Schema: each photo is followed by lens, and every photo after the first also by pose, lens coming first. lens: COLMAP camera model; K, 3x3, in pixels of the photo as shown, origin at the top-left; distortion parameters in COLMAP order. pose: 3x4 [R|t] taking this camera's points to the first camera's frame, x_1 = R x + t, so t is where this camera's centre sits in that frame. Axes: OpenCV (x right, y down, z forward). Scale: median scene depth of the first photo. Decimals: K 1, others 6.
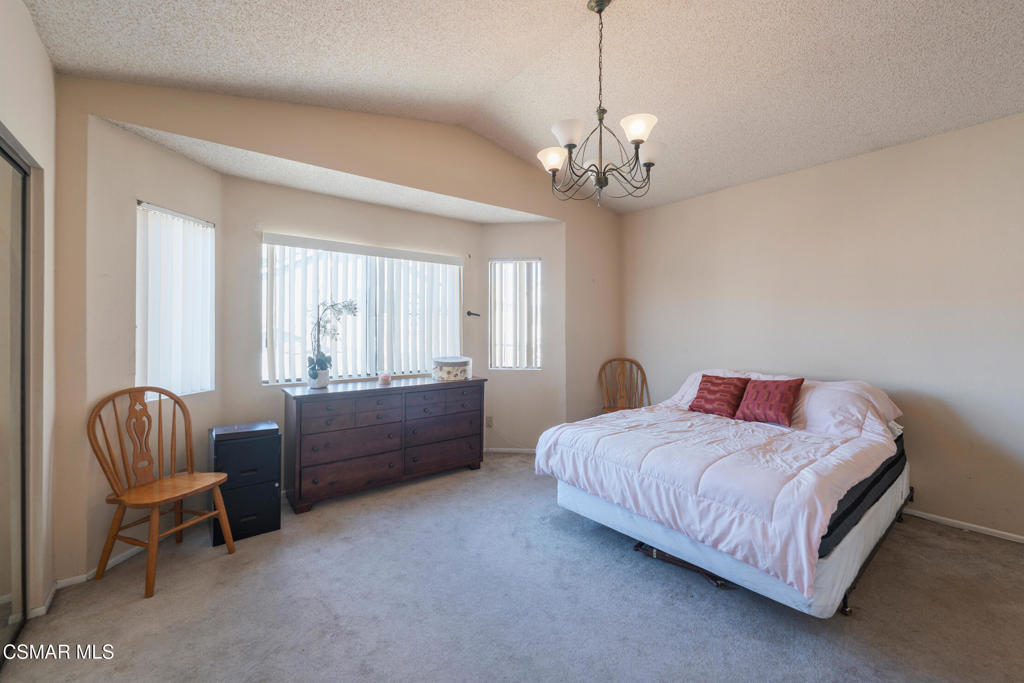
lens RADIAL K [[417.1, 0, 520.2], [0, 417.1, 327.7], [0, 0, 1]] dist [-0.004018, 0.000371]
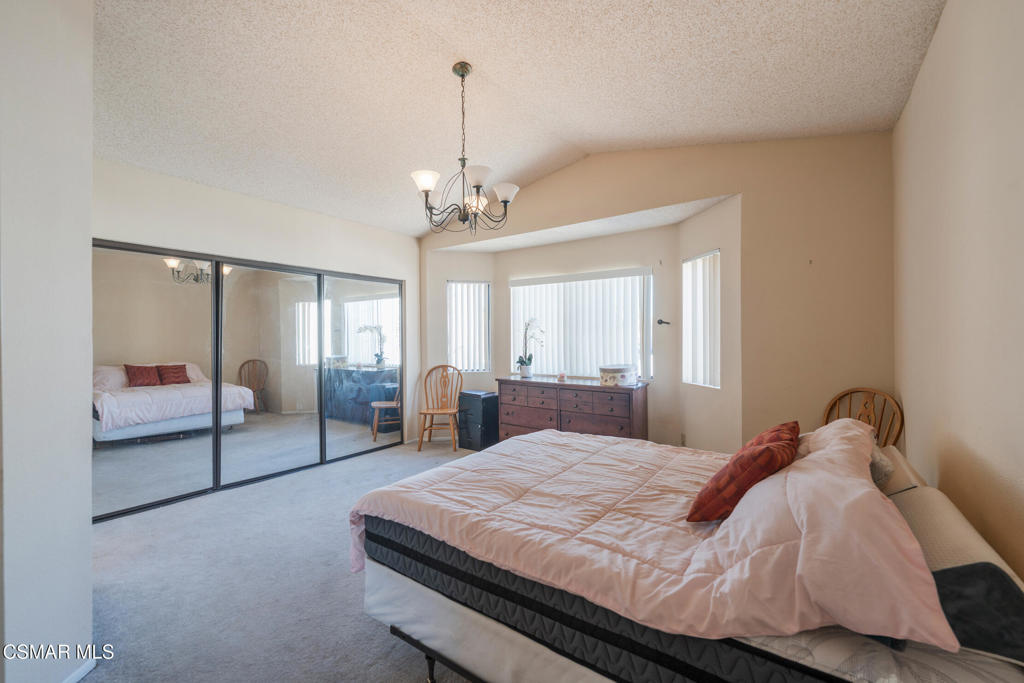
lens RADIAL K [[417.1, 0, 513.5], [0, 417.1, 340.0], [0, 0, 1]] dist [-0.004018, 0.000371]
pose [[0.264067, -0.000013, -0.964504, 0.876936], [0.003539, 0.999993, 0.000956, 0.006737], [0.964498, -0.003666, 0.264066, 0.507212]]
